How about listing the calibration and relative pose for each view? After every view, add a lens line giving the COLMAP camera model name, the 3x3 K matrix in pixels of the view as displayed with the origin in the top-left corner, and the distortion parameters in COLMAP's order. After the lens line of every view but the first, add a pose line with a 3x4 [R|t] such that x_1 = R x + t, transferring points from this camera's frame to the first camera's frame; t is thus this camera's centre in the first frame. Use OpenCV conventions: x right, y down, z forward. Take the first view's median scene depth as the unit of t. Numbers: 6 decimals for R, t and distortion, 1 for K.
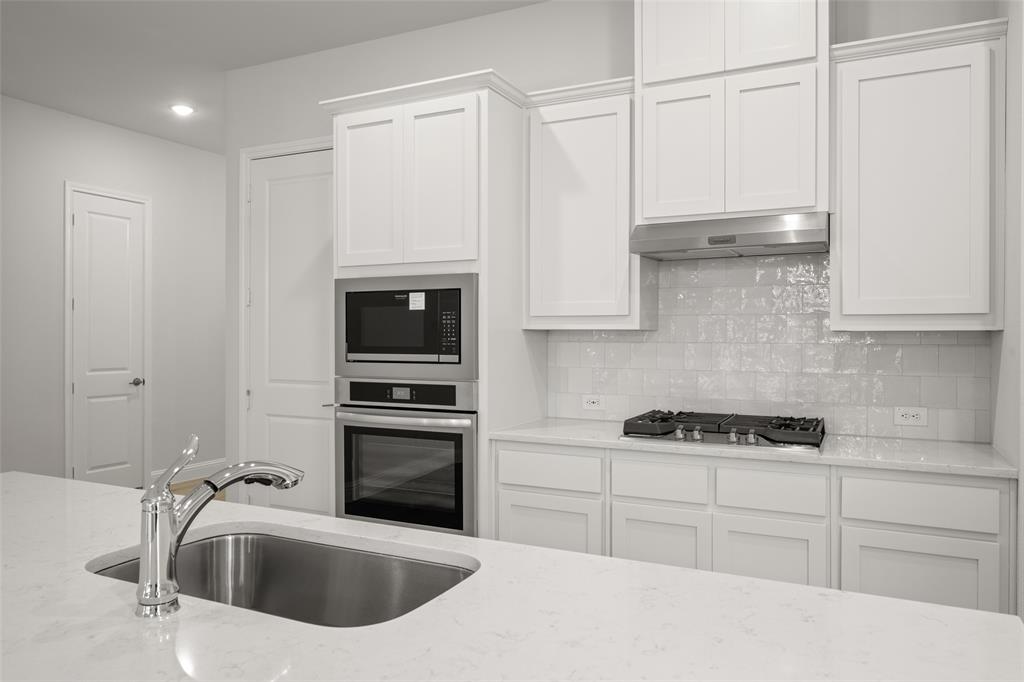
lens RADIAL K [[719.6, 0, 512.3], [0, 719.6, 337.9], [0, 0, 1]] dist [0.009328, 0.001485]
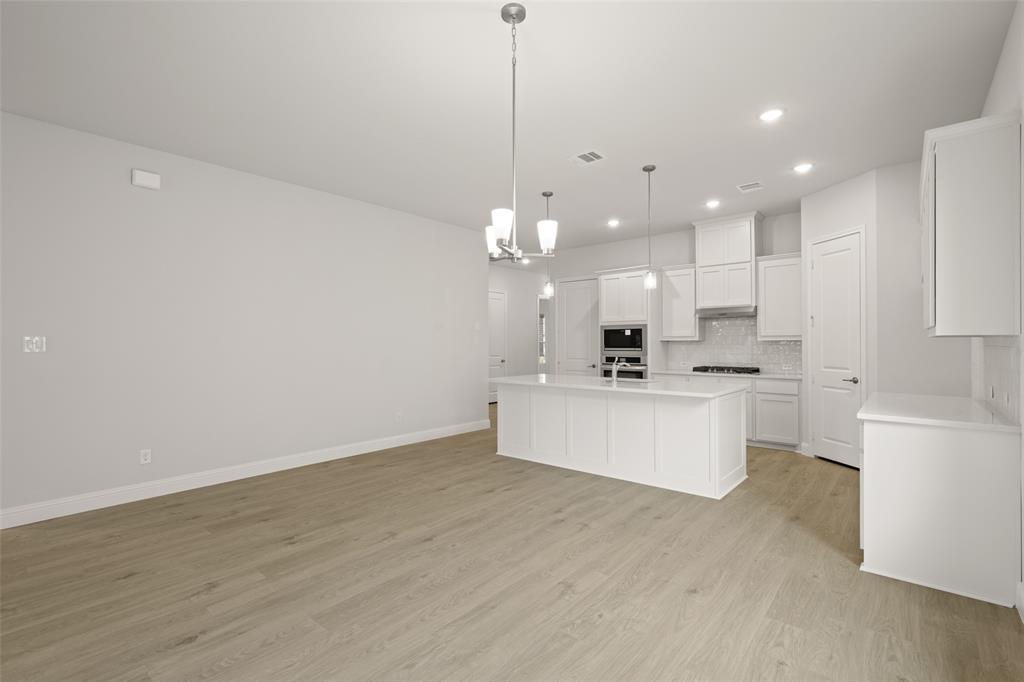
lens RADIAL K [[471.5, 0, 513.0], [0, 471.5, 342.7], [0, 0, 1]] dist [0.001018, 0.000001]
pose [[0.970013, -0.004346, -0.243013, -0.120212], [0.003021, 0.999978, -0.005825, 0.008713], [0.243033, 0.004916, 0.970006, -1.300649]]
